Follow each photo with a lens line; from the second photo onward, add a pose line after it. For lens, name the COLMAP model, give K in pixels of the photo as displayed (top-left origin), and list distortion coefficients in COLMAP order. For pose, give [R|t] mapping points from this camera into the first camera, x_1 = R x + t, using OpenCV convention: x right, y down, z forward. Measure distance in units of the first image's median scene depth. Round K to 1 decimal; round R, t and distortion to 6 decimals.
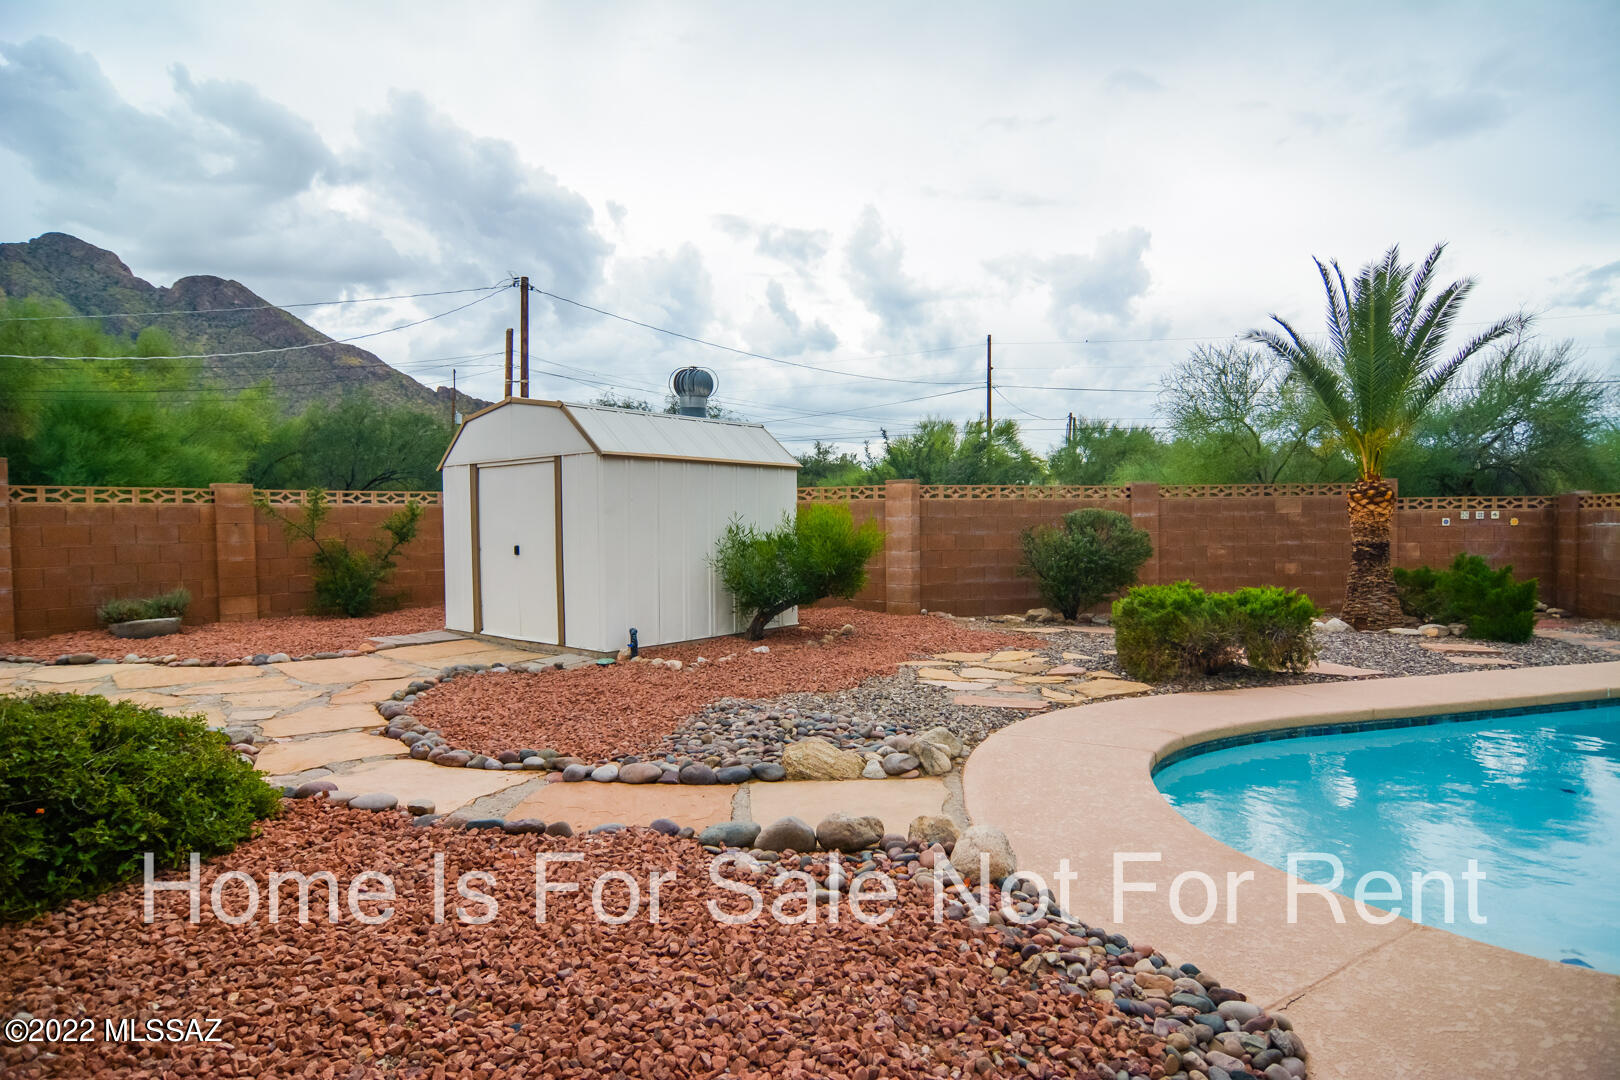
lens RADIAL K [[873.0, 0, 802.0], [0, 873.0, 542.0], [0, 0, 1]] dist [-0.009770, -0.007503]
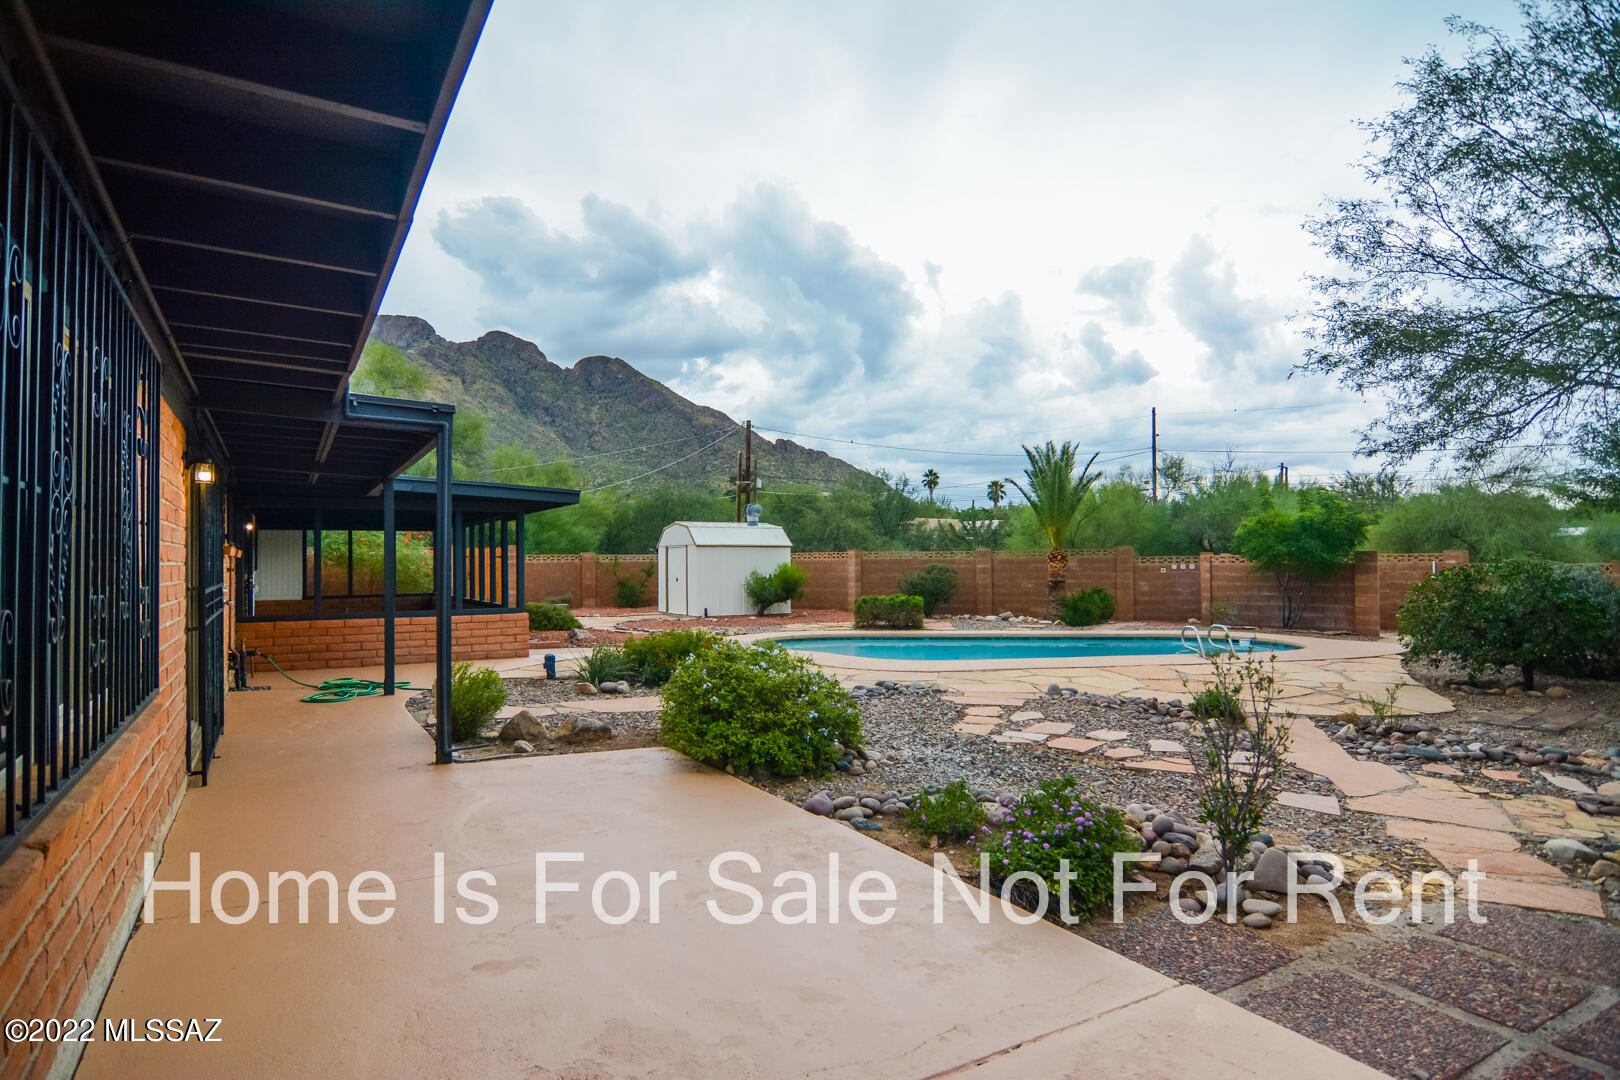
lens RADIAL K [[873.0, 0, 815.5], [0, 873.0, 543.0], [0, 0, 1]] dist [-0.009770, -0.007503]
pose [[0.937792, -0.005164, -0.347158, 0.193521], [-0.010057, 0.999066, -0.042029, 0.000928], [0.347051, 0.042906, 0.936864, -0.262413]]
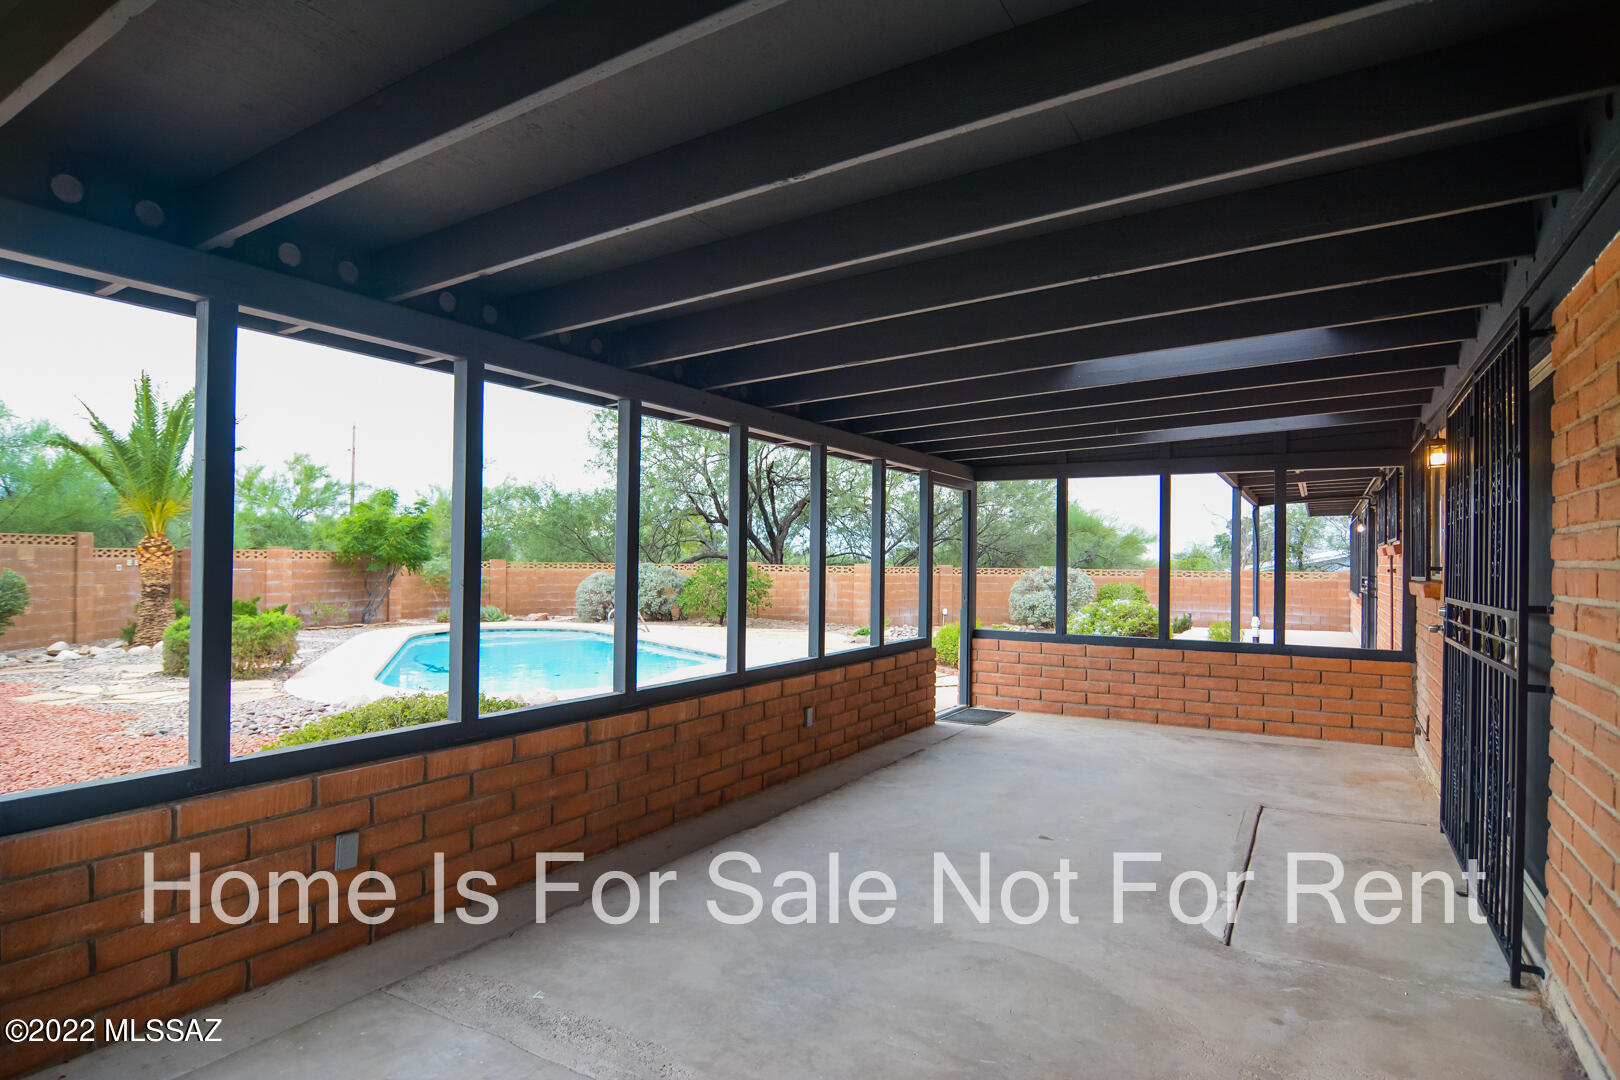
lens RADIAL K [[873.0, 0, 806.7], [0, 873.0, 555.2], [0, 0, 1]] dist [-0.009770, -0.007503]
pose [[-0.109540, 0.011854, 0.993912, -0.178181], [0.013942, 0.999849, -0.010389, -0.003796], [-0.993885, 0.012719, -0.109688, 0.035920]]
